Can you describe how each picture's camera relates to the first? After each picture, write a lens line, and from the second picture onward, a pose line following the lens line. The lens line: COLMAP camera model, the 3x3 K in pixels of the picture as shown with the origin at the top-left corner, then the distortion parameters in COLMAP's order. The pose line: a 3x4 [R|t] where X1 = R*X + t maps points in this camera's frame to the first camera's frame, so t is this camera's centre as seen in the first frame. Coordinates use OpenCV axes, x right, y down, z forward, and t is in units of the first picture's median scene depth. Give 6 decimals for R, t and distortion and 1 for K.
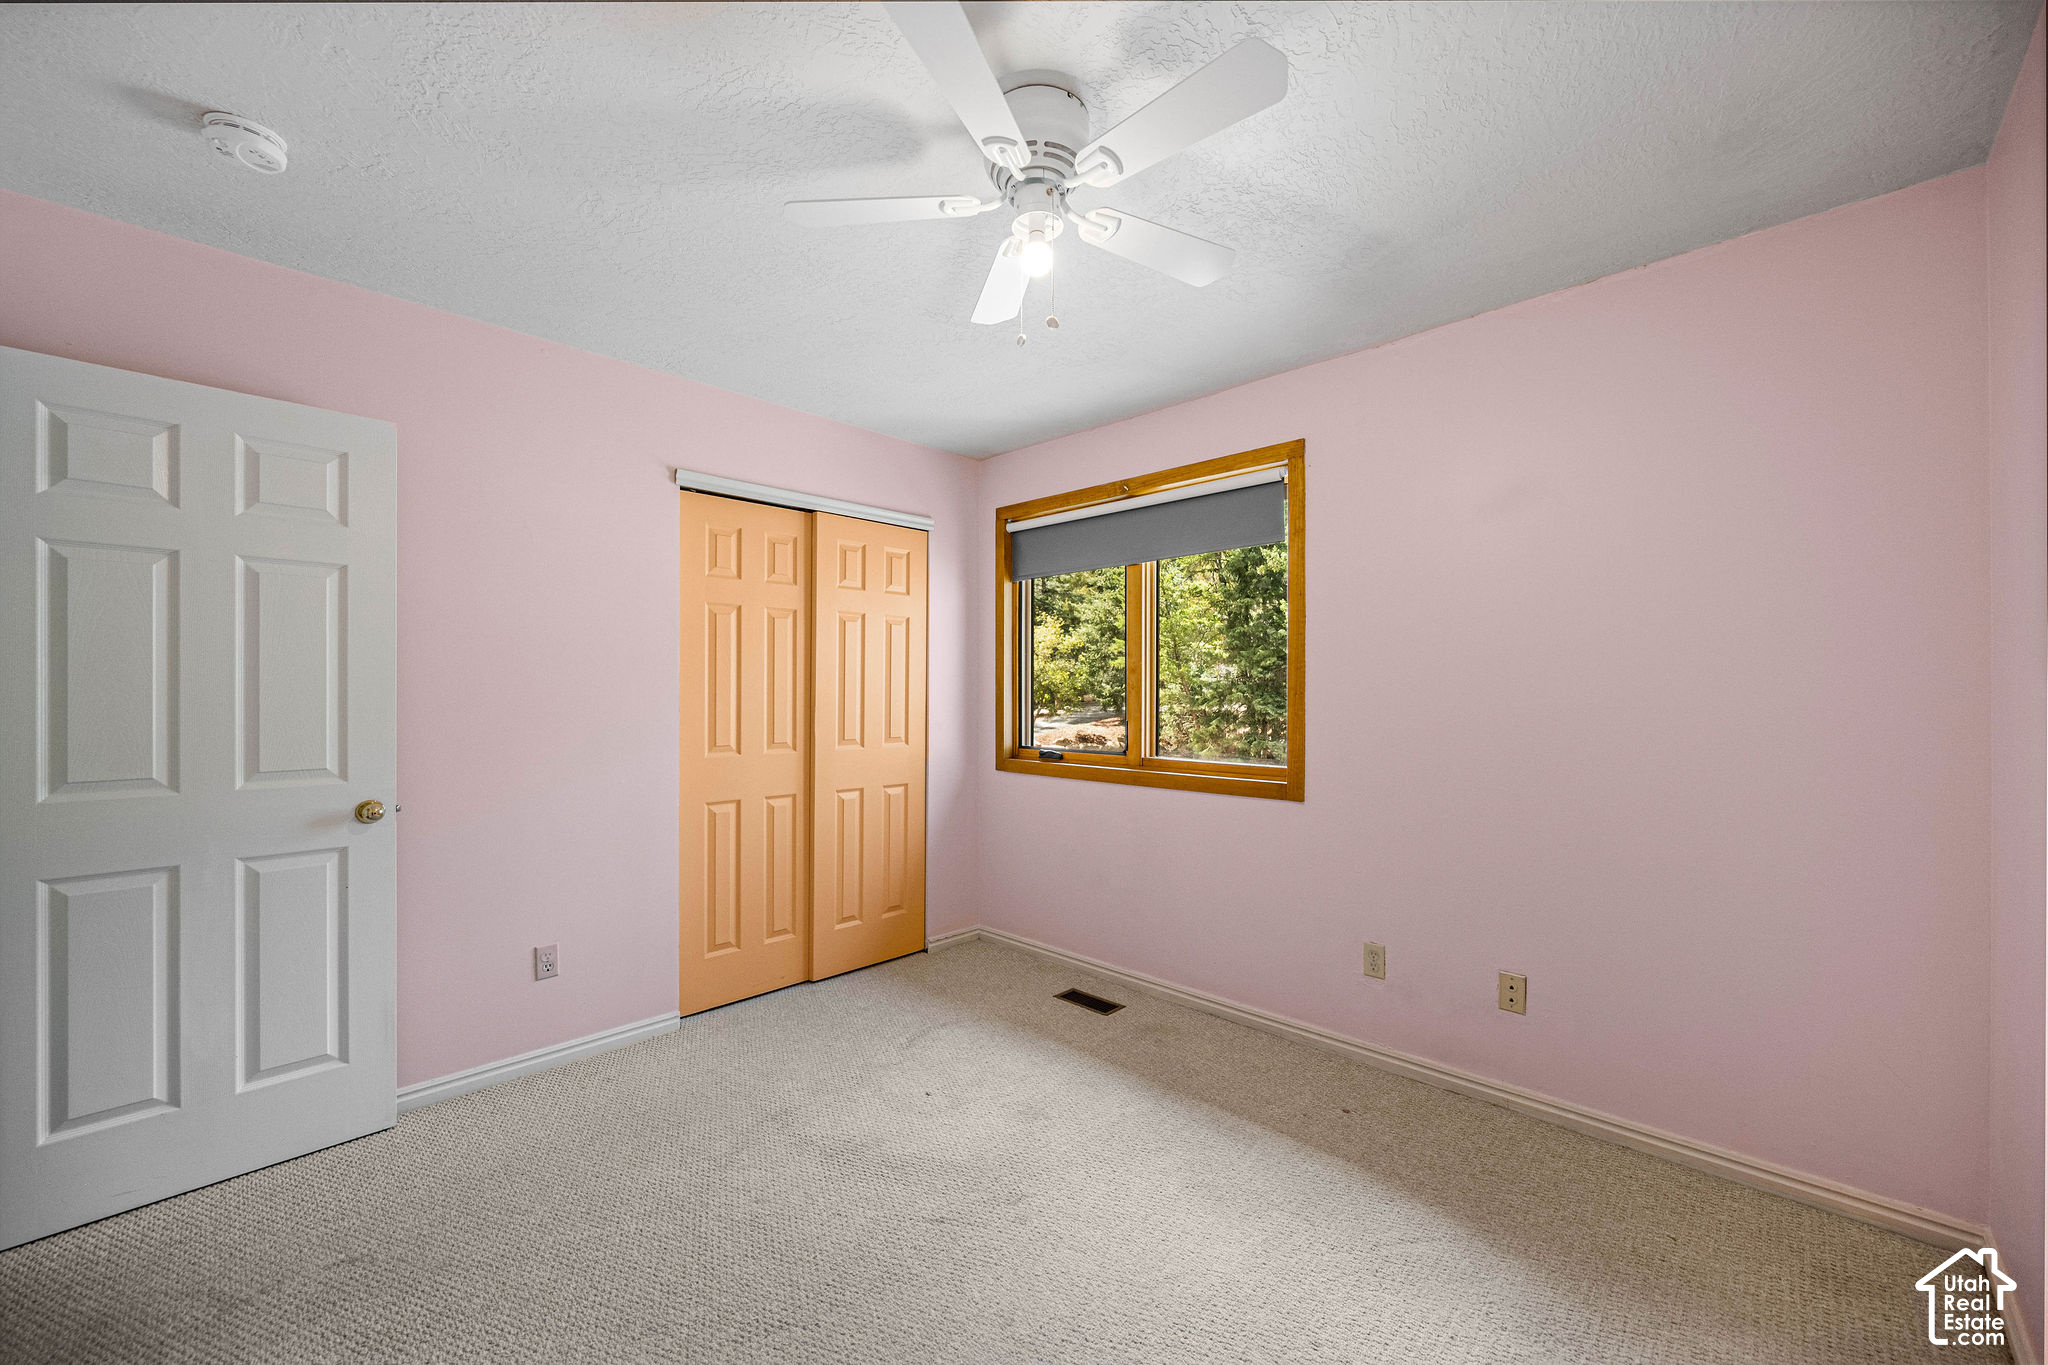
lens RADIAL K [[795.4, 0, 1030.6], [0, 795.4, 692.5], [0, 0, 1]] dist [0.000631, -0.000103]
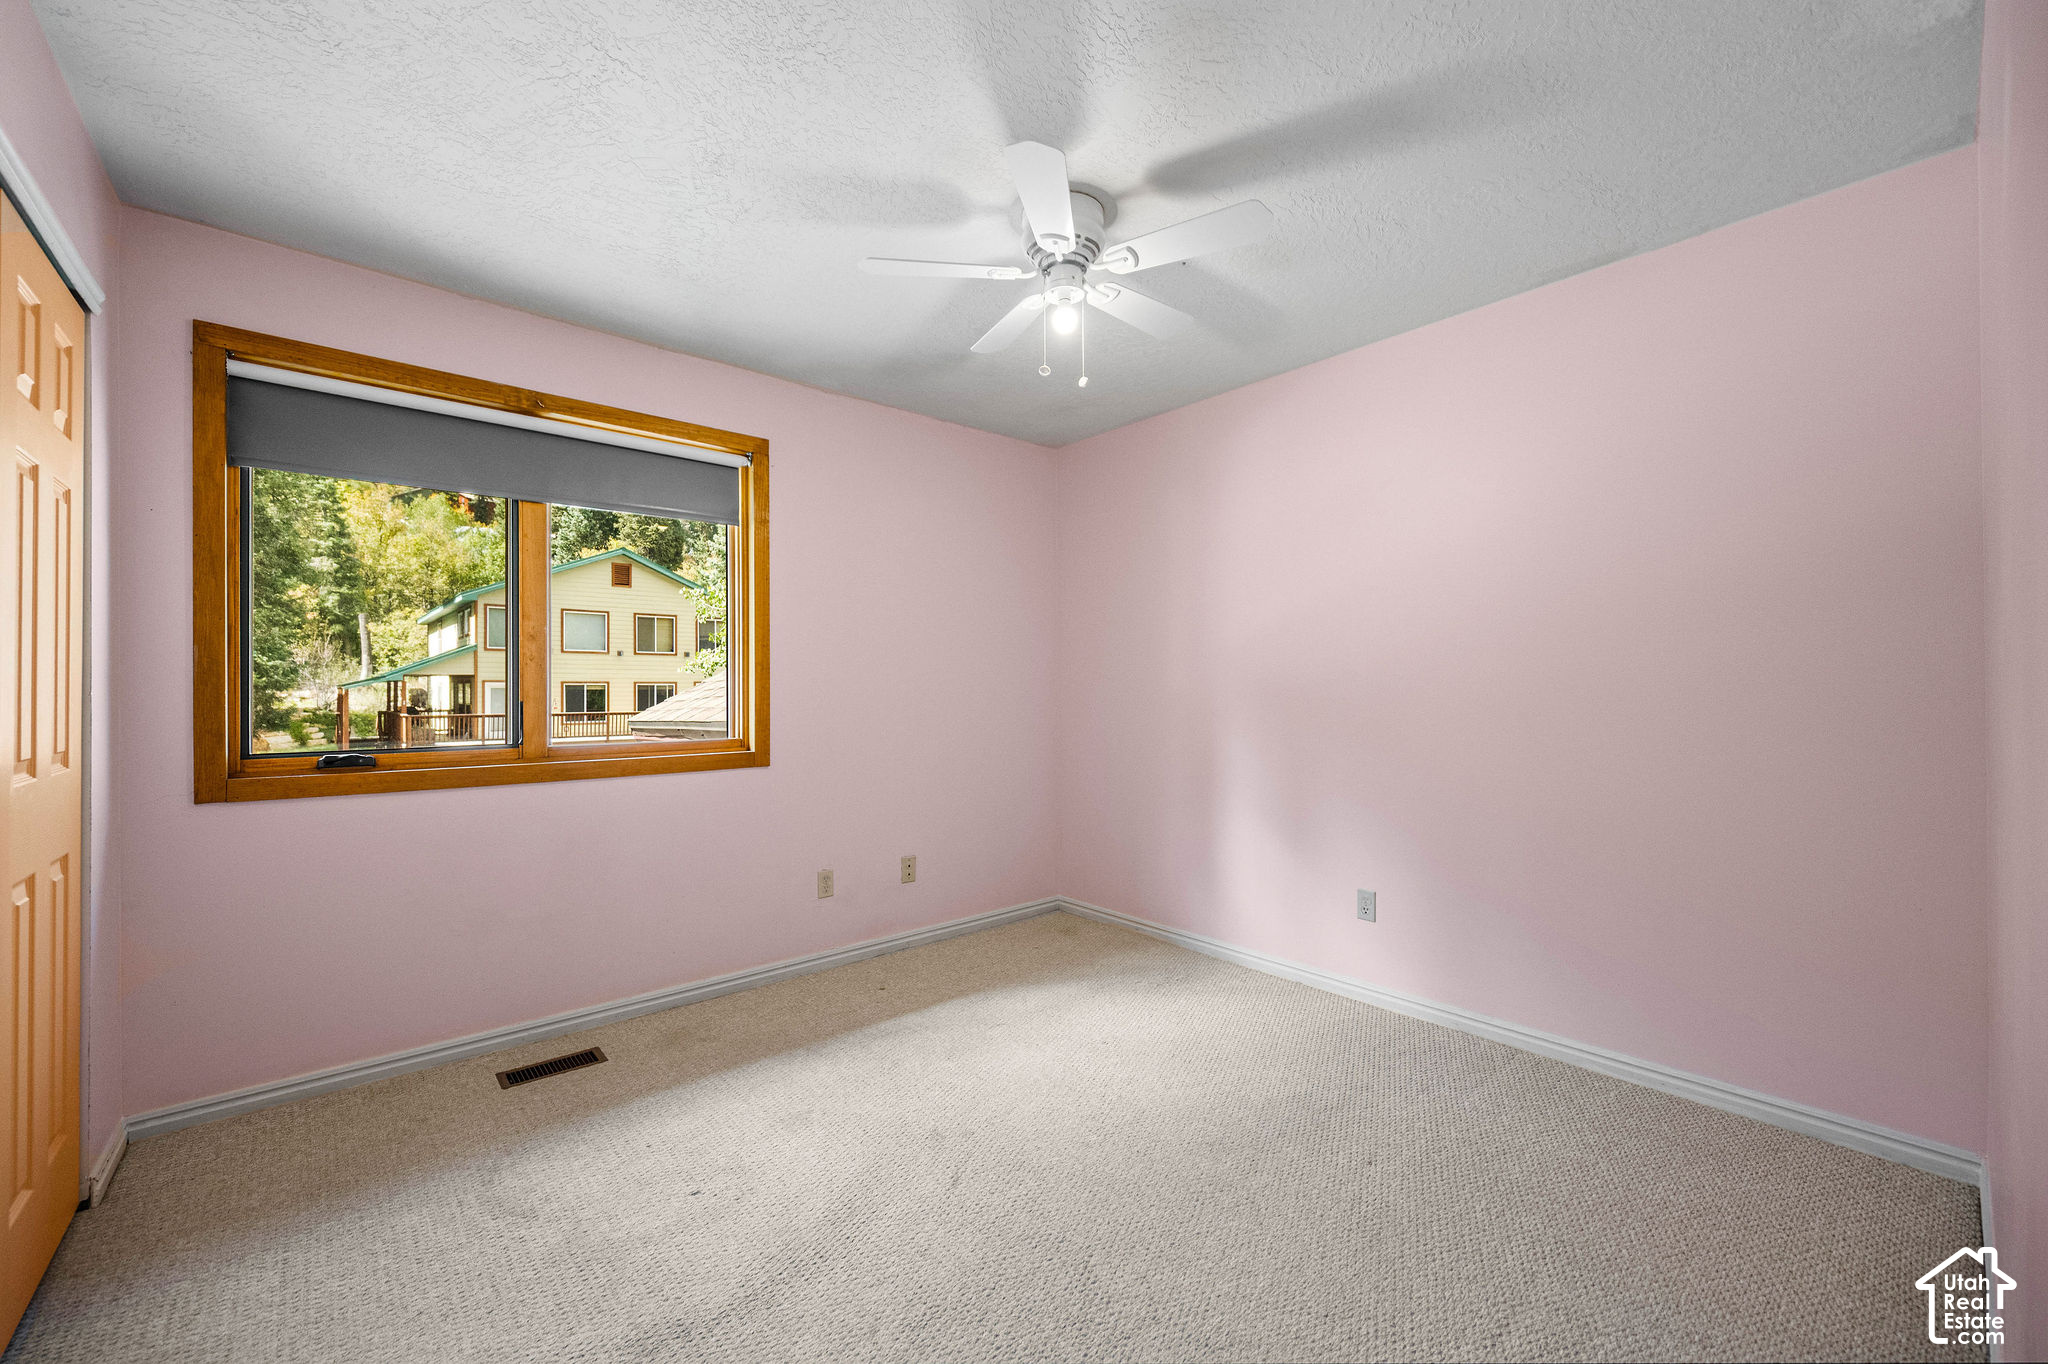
lens RADIAL K [[795.4, 0, 1030.3], [0, 795.4, 679.8], [0, 0, 1]] dist [0.000631, -0.000103]
pose [[0.089813, 0.003720, 0.995952, -0.689160], [0.000163, 0.999993, -0.003750, 0.019736], [-0.995959, 0.000499, 0.089812, 0.502516]]
